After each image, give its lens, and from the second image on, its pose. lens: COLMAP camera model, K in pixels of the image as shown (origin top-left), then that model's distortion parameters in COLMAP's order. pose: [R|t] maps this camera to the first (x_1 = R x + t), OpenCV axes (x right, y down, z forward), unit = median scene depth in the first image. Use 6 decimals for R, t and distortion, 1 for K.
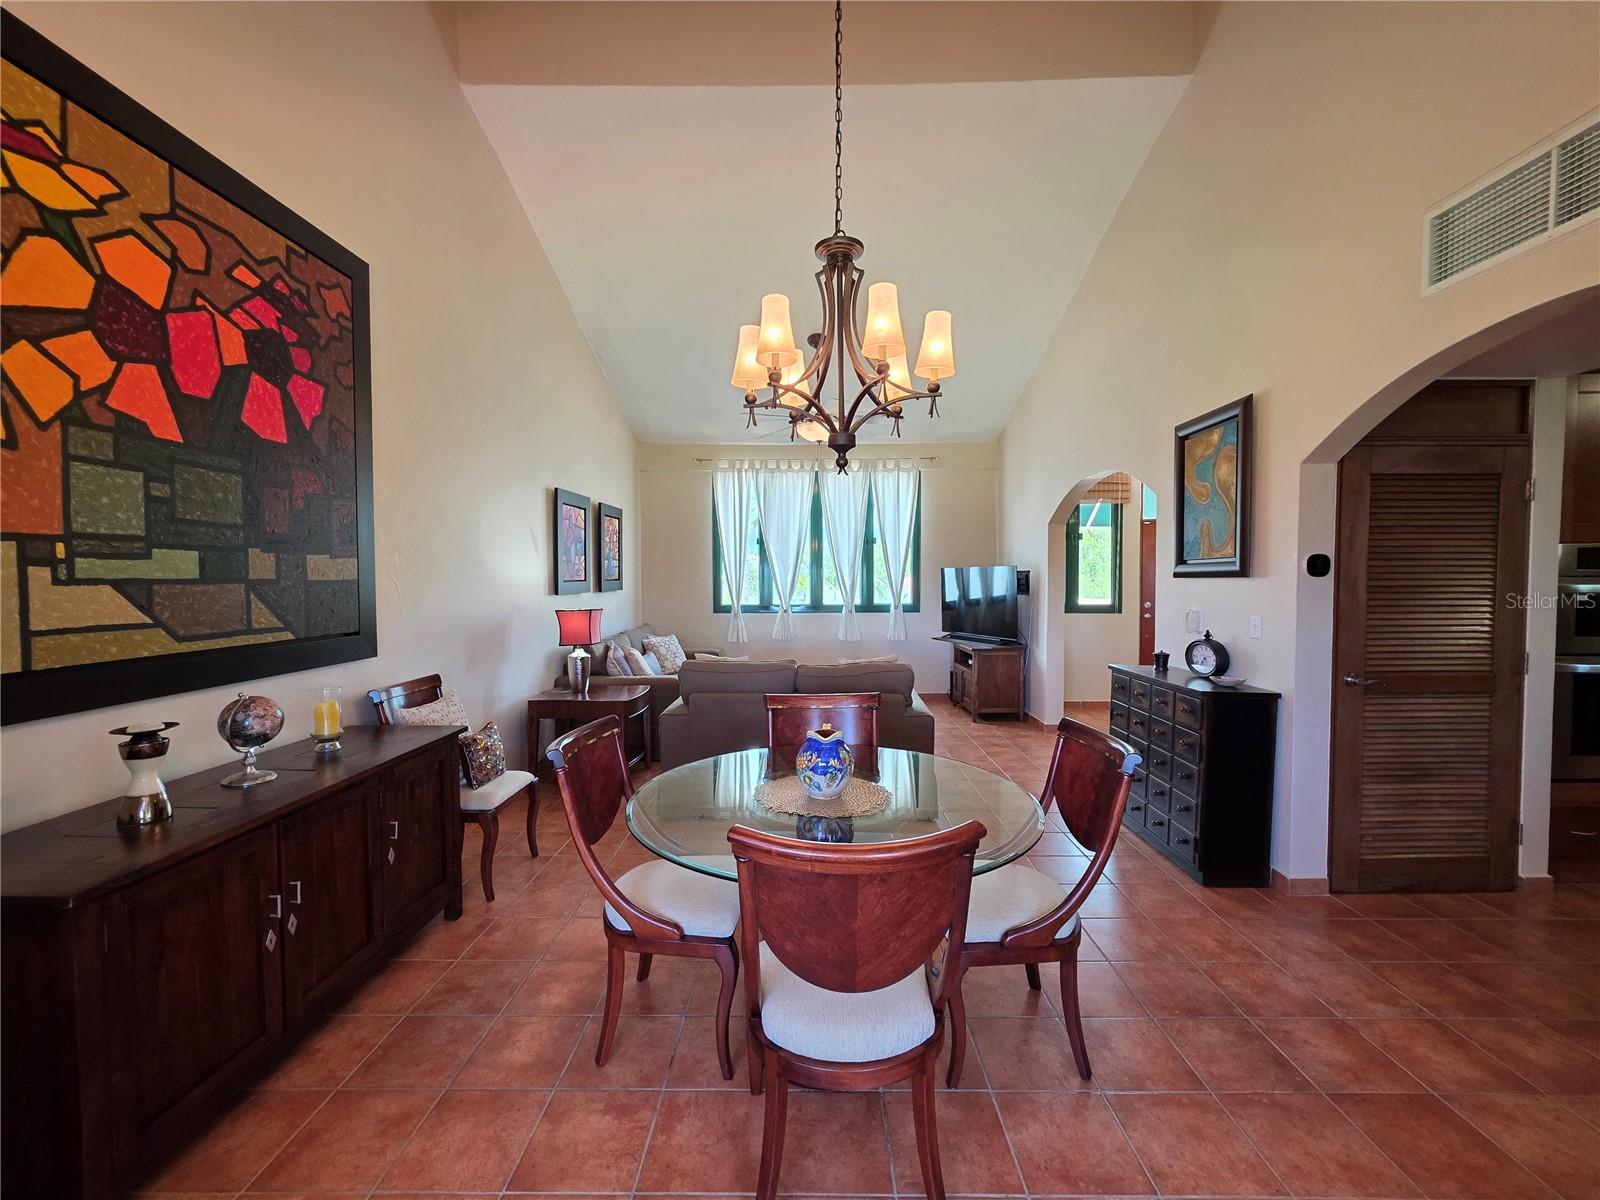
lens RADIAL K [[636.8, 0, 801.5], [0, 636.8, 603.3], [0, 0, 1]] dist [-0.004088, -0.000508]
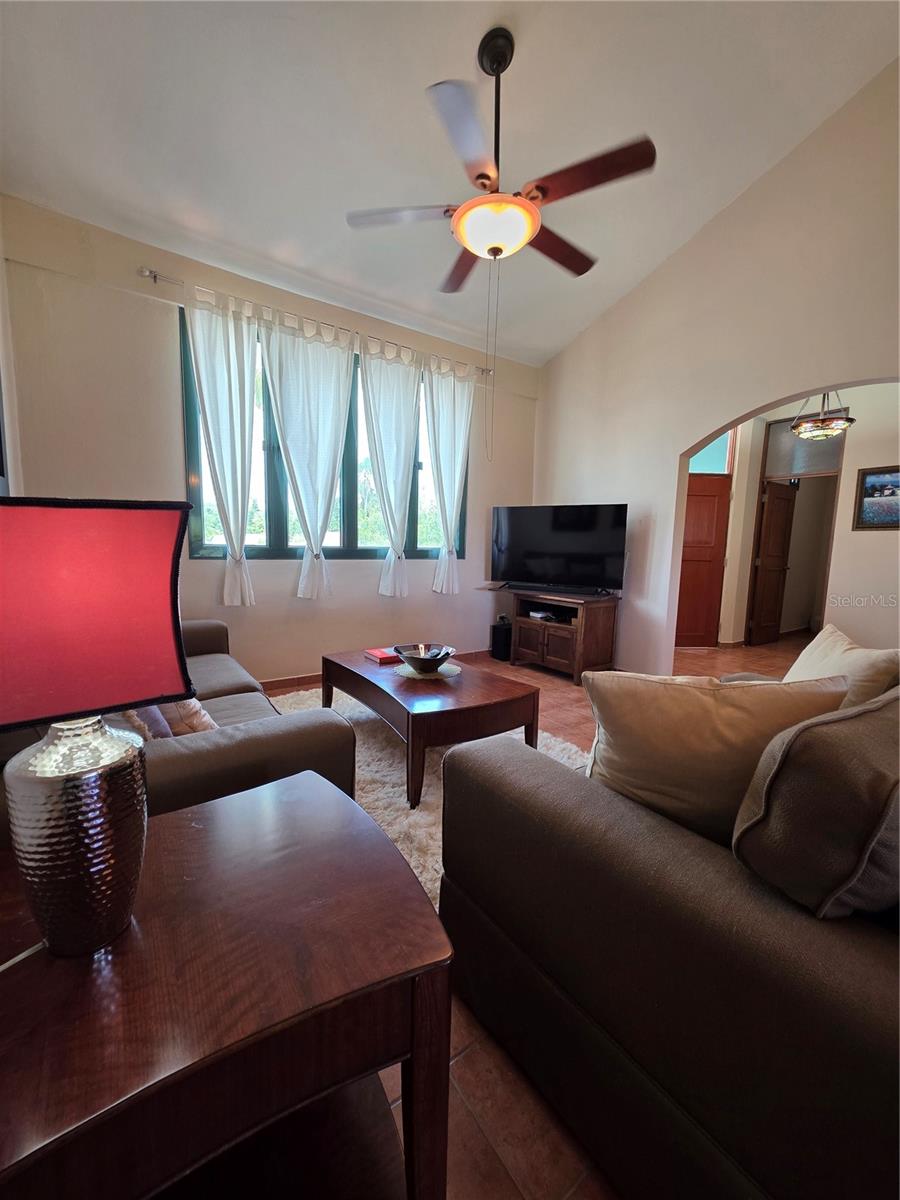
lens RADIAL K [[477.6, 0, 445.9], [0, 477.6, 604.7], [0, 0, 1]] dist [-0.004088, -0.000508]
pose [[0.810216, -0.051733, 0.583844, -0.585980], [-0.008761, 0.994917, 0.100315, 0.031977], [-0.586066, -0.086392, 0.805645, 1.402864]]
